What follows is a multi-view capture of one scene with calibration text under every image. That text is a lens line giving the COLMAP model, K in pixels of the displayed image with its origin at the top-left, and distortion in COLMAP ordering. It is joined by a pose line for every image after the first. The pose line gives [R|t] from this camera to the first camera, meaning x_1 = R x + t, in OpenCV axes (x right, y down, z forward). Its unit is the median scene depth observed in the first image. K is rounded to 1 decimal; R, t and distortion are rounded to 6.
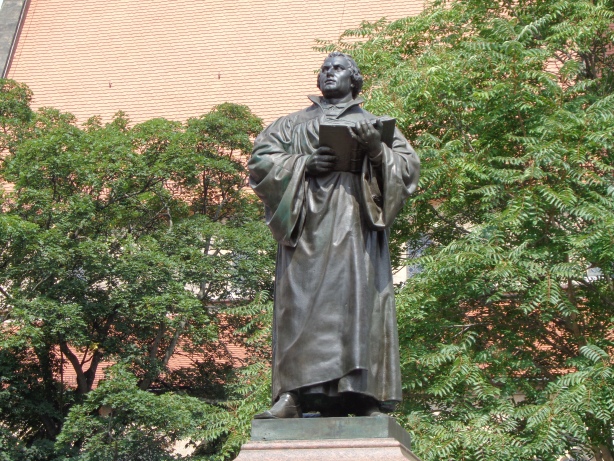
lens RADIAL K [[1922.5, 0, 307.3], [0, 1922.5, 230.5], [0, 0, 1]] dist [0.099815, 0.000000]
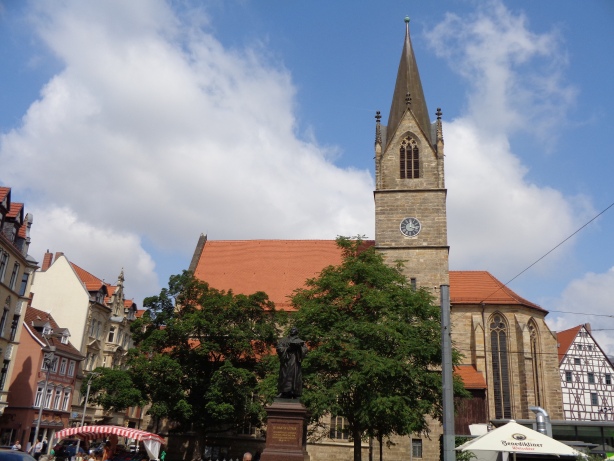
lens RADIAL K [[596.0, 0, 305.9], [0, 596.0, 231.0], [0, 0, 1]] dist [-0.011018, 0.000000]
pose [[0.996565, 0.066547, 0.049292, -0.016346], [-0.060462, 0.991401, -0.116049, -0.053568], [-0.056591, 0.112670, 0.992020, -0.213272]]
